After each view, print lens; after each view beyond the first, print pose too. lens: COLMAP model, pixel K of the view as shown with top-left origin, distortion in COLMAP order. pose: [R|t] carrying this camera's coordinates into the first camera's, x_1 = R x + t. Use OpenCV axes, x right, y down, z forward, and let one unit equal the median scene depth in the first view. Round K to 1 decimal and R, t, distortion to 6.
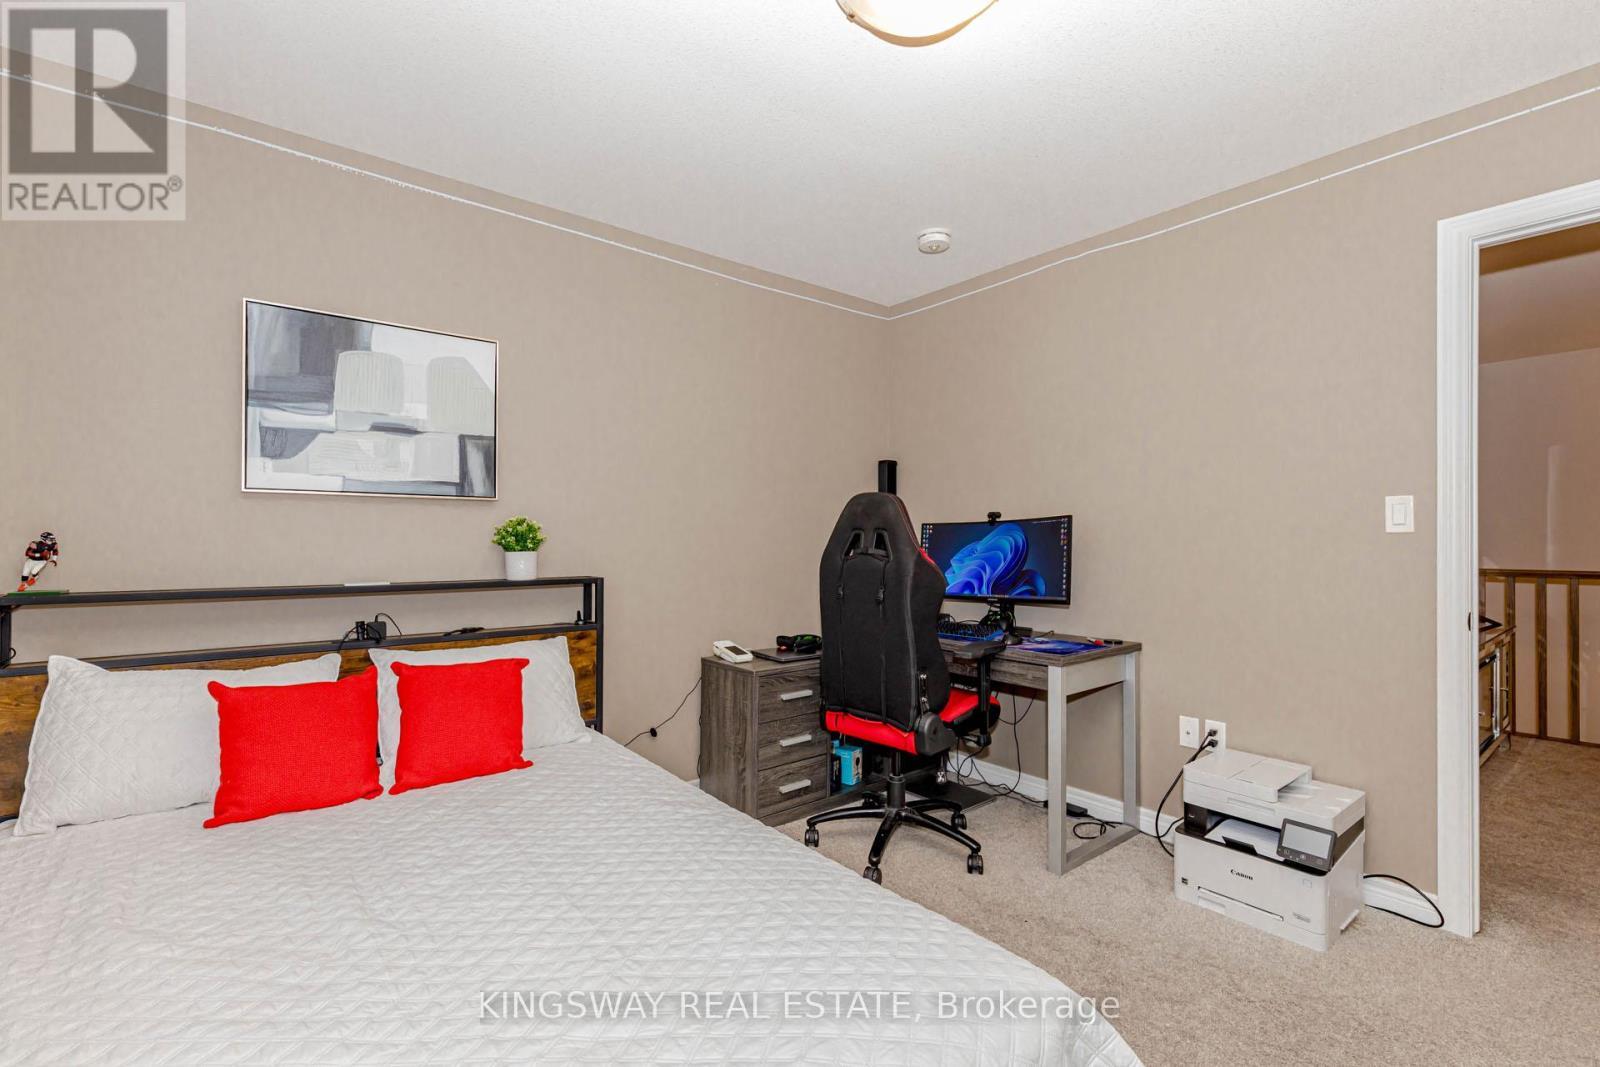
lens RADIAL K [[718.7, 0, 801.9], [0, 718.7, 536.8], [0, 0, 1]] dist [0.005492, 0.000106]
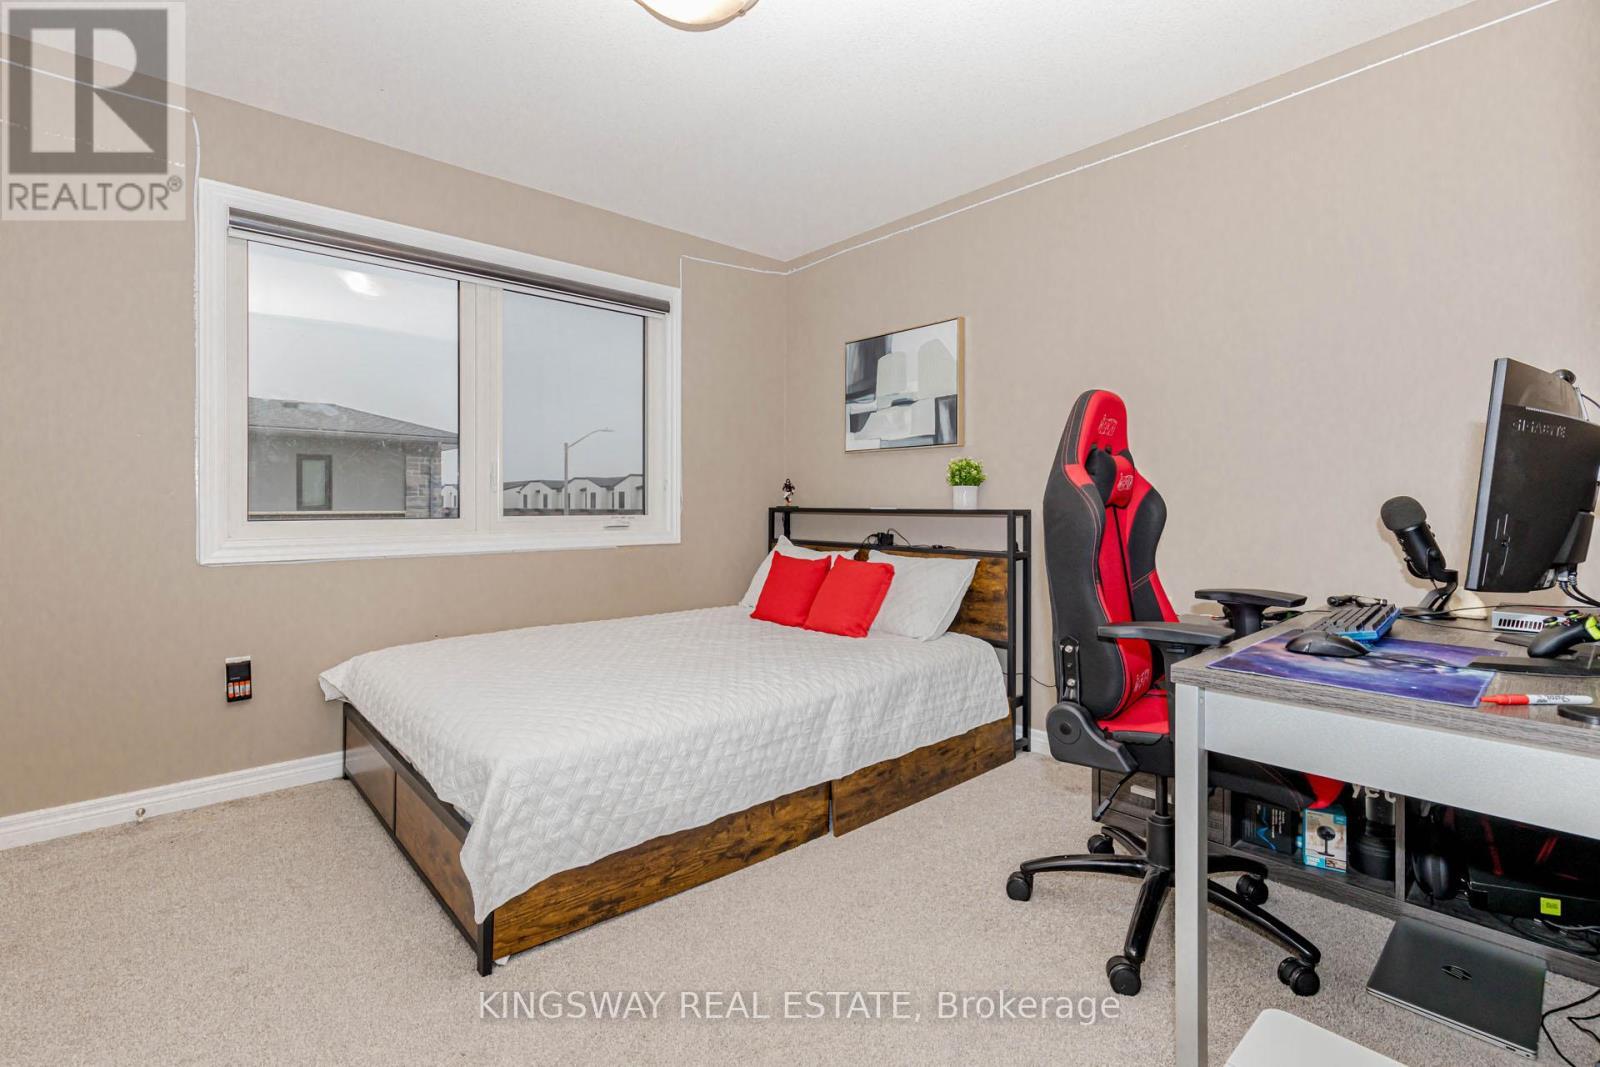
lens RADIAL K [[718.7, 0, 798.0], [0, 718.7, 516.4], [0, 0, 1]] dist [0.005492, 0.000106]
pose [[0.054843, 0.022043, -0.998252, 0.871683], [0.005431, 0.999735, 0.022374, 0.045861], [0.998480, -0.006648, 0.054709, 0.710288]]
